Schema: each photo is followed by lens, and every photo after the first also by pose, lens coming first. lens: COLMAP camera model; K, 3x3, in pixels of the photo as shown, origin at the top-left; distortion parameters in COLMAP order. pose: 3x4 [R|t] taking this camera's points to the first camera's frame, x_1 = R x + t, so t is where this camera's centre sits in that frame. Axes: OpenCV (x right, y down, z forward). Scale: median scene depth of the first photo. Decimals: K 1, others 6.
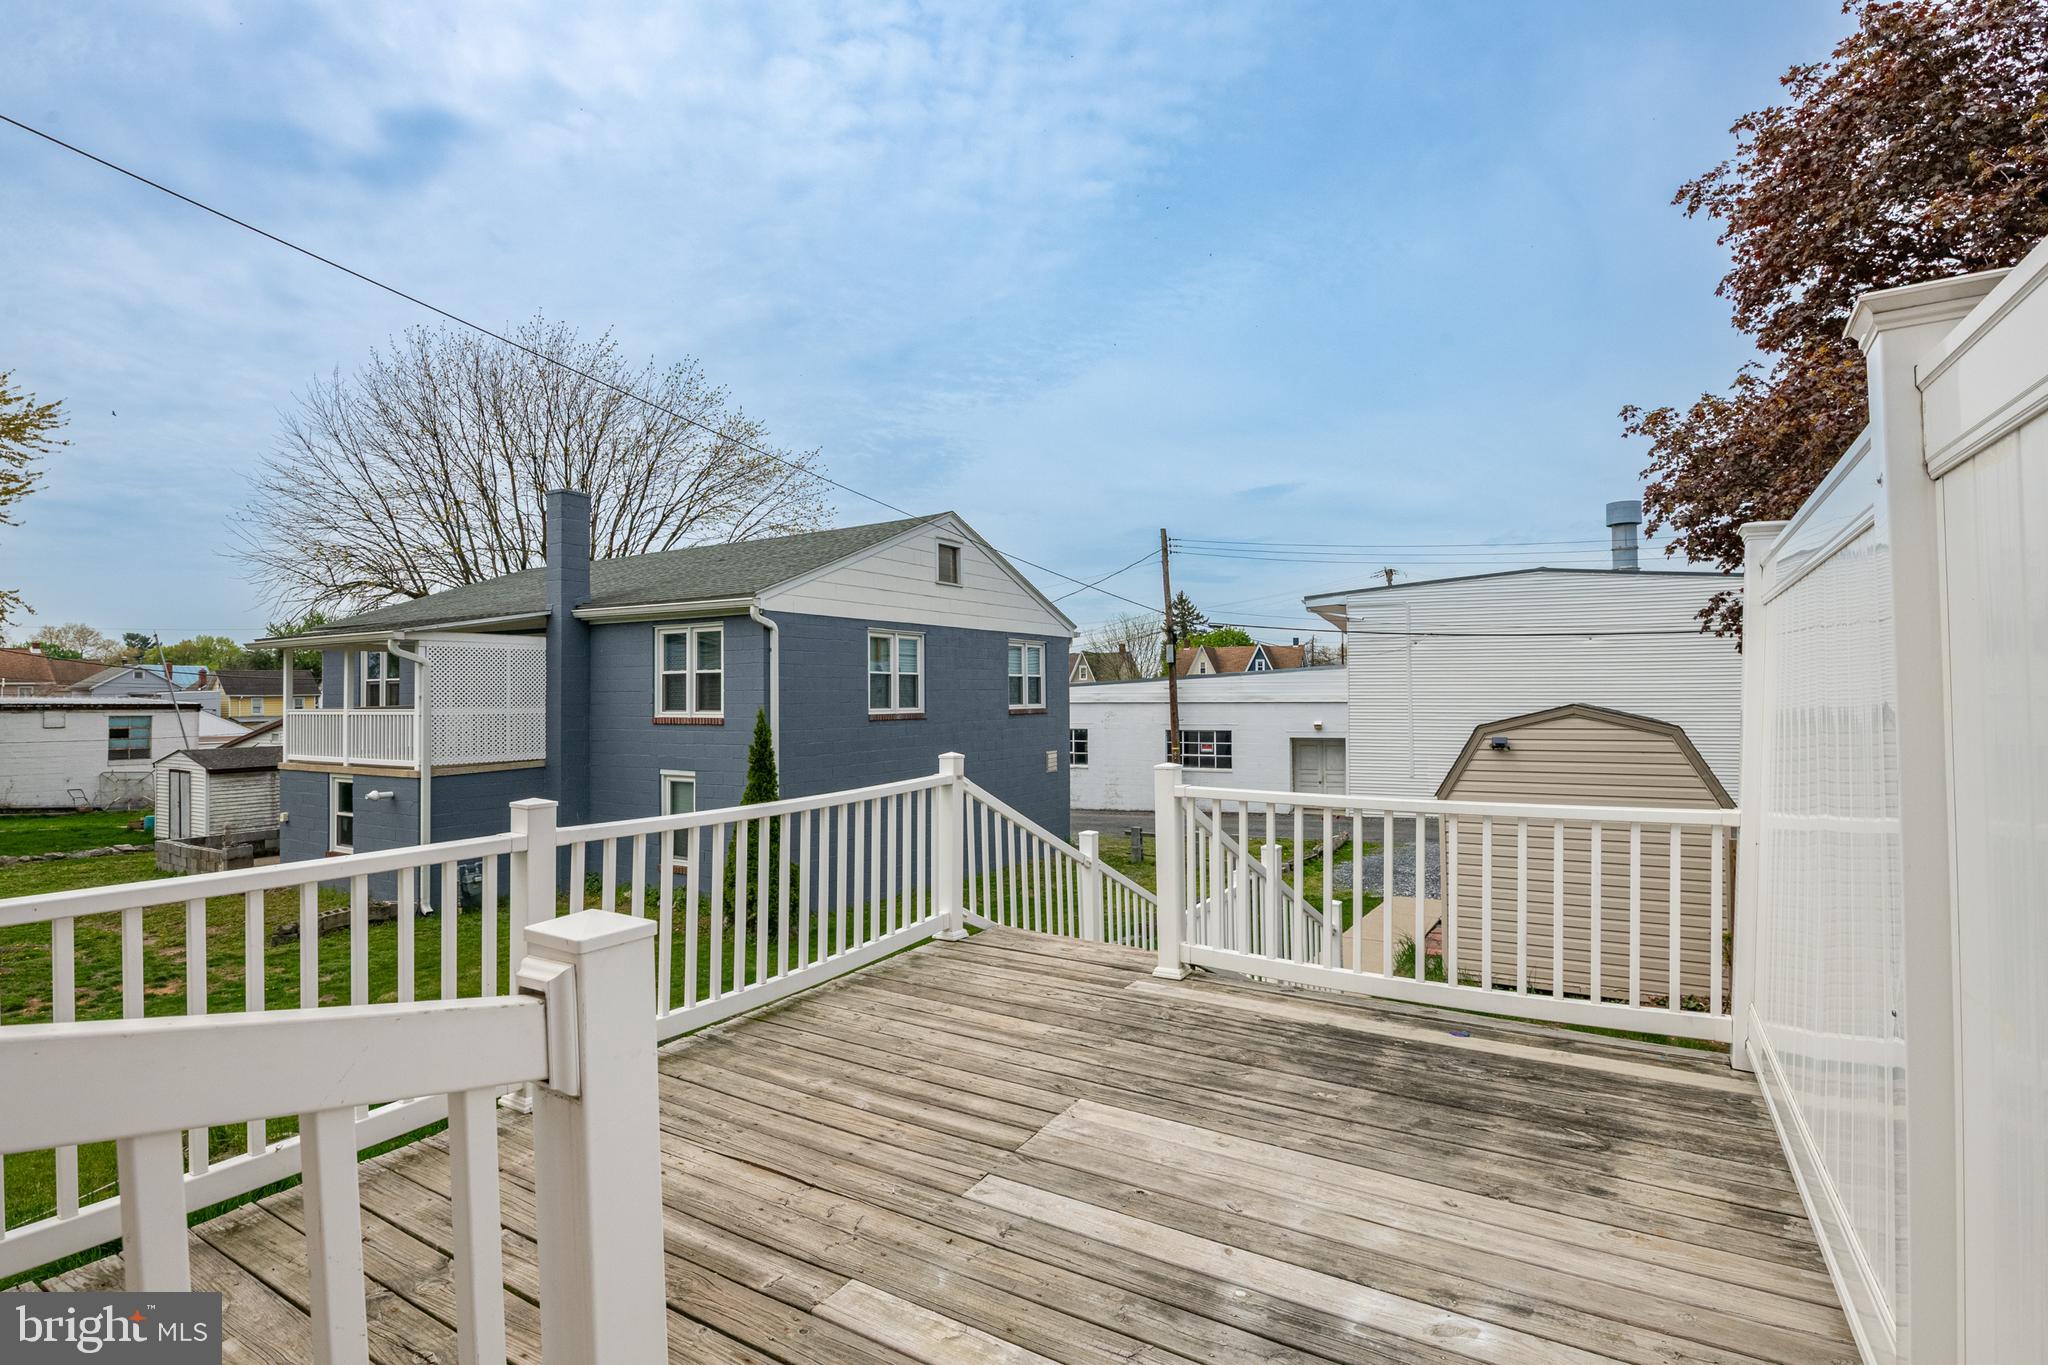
lens RADIAL K [[944.9, 0, 1074.8], [0, 944.9, 685.6], [0, 0, 1]] dist [-0.004750, -0.005498]
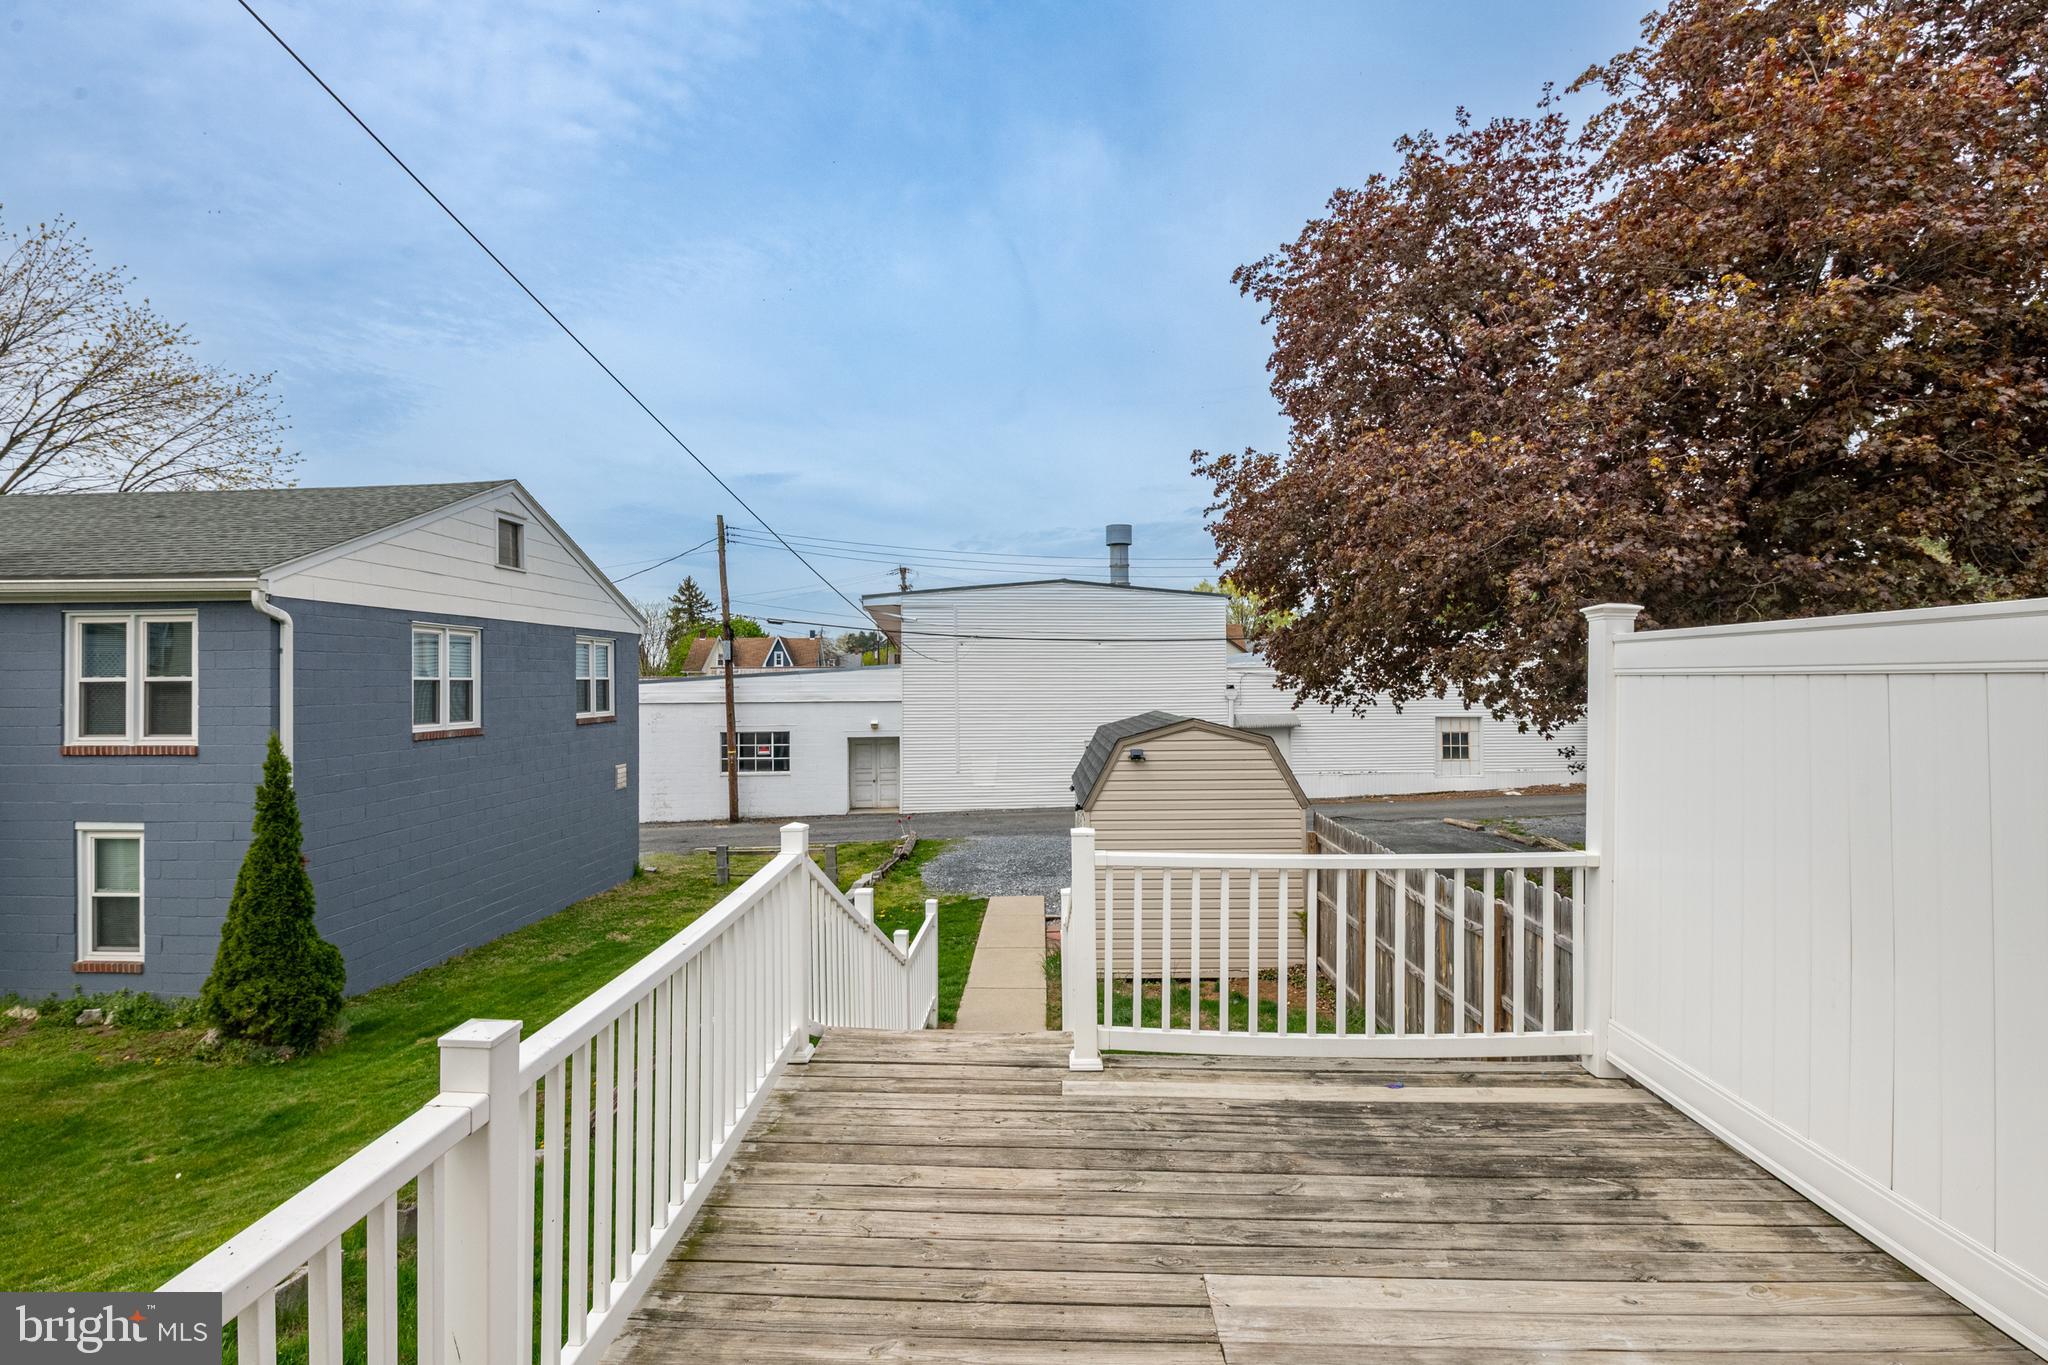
lens RADIAL K [[944.9, 0, 1039.0], [0, 944.9, 676.7], [0, 0, 1]] dist [-0.004750, -0.005498]
pose [[0.889878, 0.011373, 0.456056, -0.129471], [-0.010836, 0.999934, -0.003793, -0.020929], [-0.456069, -0.001566, 0.889943, 0.085015]]
